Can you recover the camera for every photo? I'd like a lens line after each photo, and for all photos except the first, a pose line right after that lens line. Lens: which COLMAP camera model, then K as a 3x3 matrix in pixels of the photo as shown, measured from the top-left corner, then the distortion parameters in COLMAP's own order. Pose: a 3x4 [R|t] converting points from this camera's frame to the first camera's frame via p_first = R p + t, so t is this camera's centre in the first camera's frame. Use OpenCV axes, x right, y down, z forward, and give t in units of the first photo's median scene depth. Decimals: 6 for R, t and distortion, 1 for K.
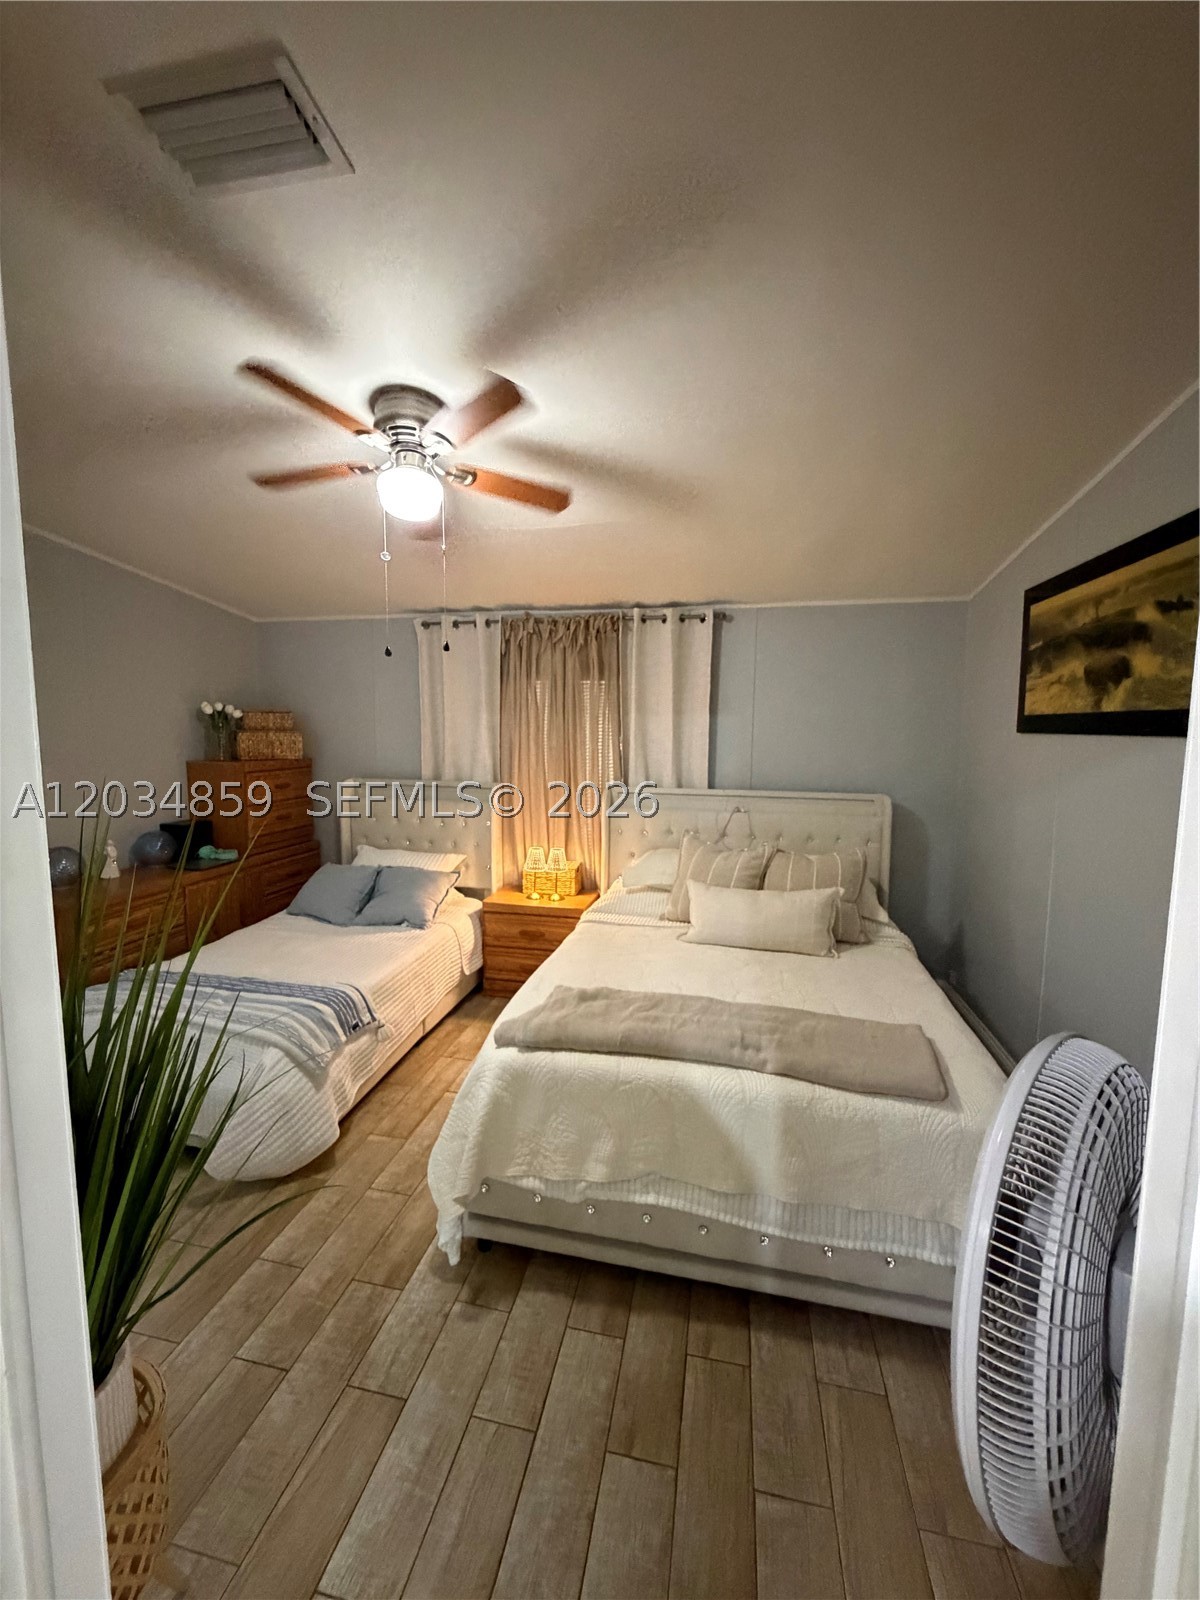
lens RADIAL K [[641.6, 0, 596.3], [0, 641.6, 795.8], [0, 0, 1]] dist [-0.000572, 0.000969]
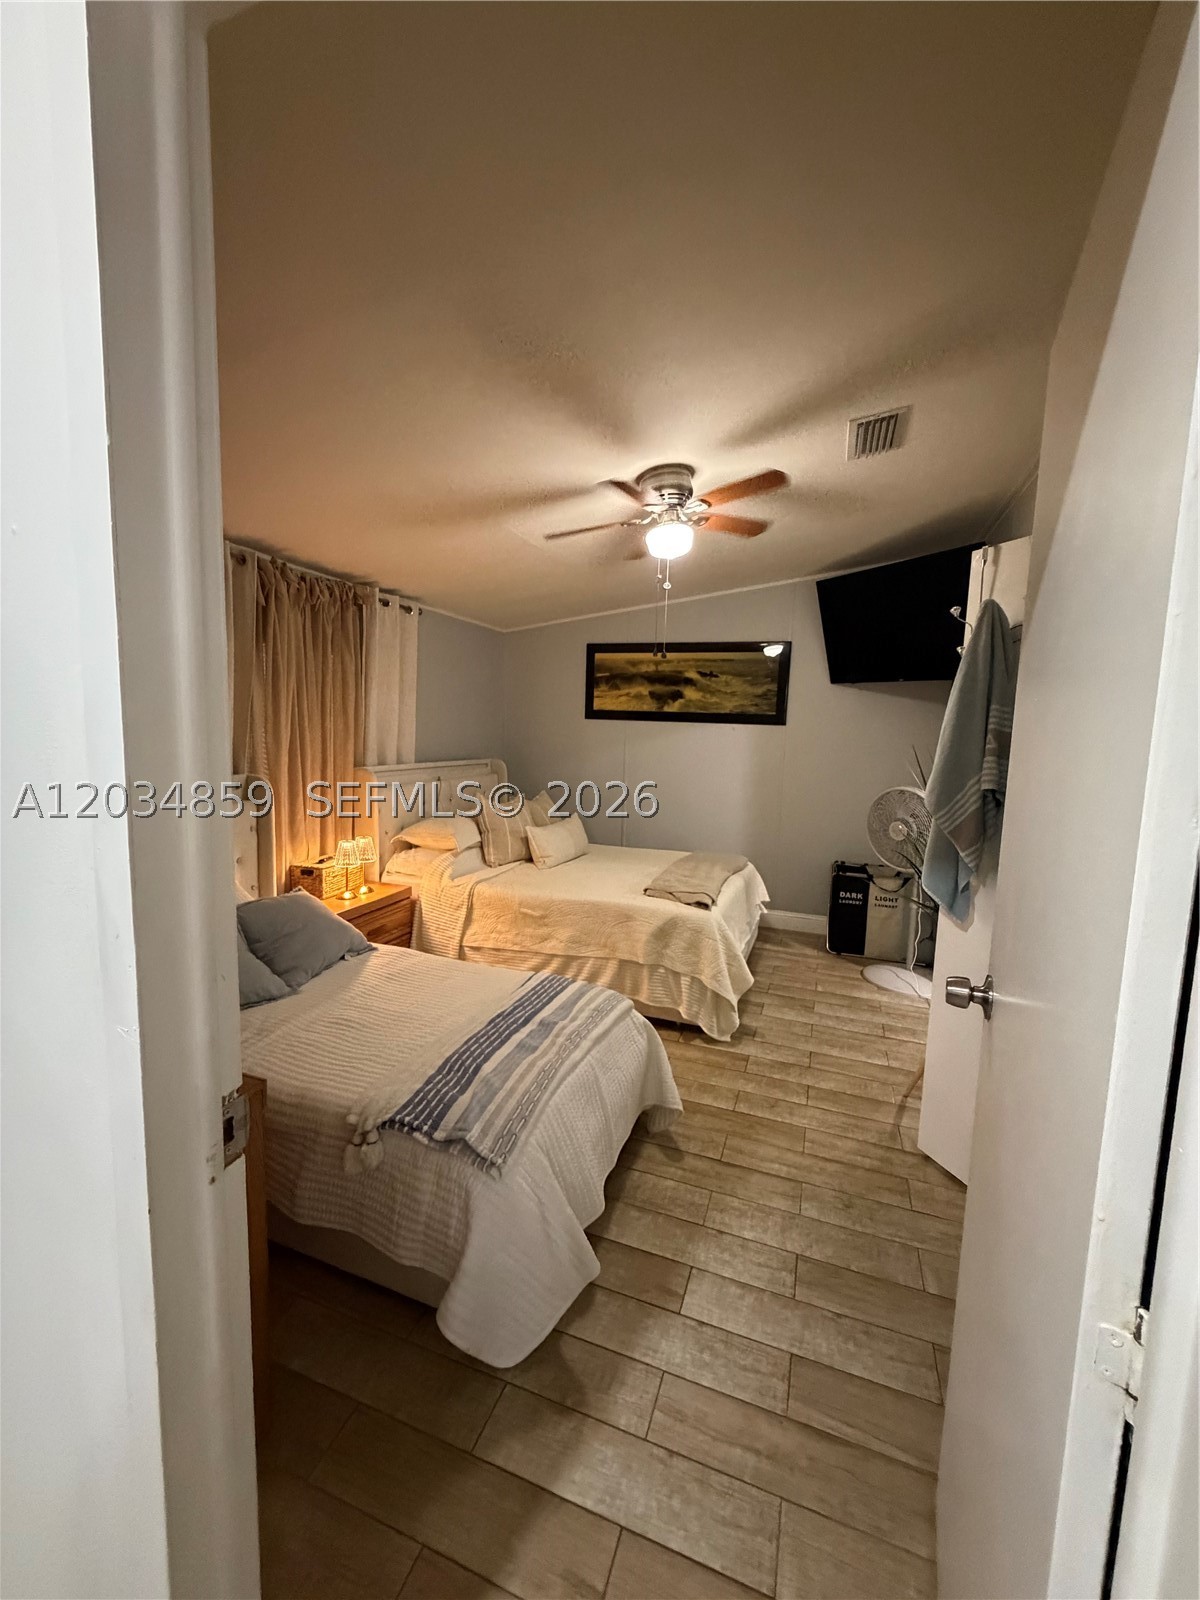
lens RADIAL K [[641.6, 0, 598.7], [0, 641.6, 795.4], [0, 0, 1]] dist [-0.000572, 0.000969]
pose [[0.142414, -0.108673, 0.983823, -1.518370], [0.073588, 0.992366, 0.098964, -0.073721], [-0.987068, 0.058304, 0.149324, 0.867848]]
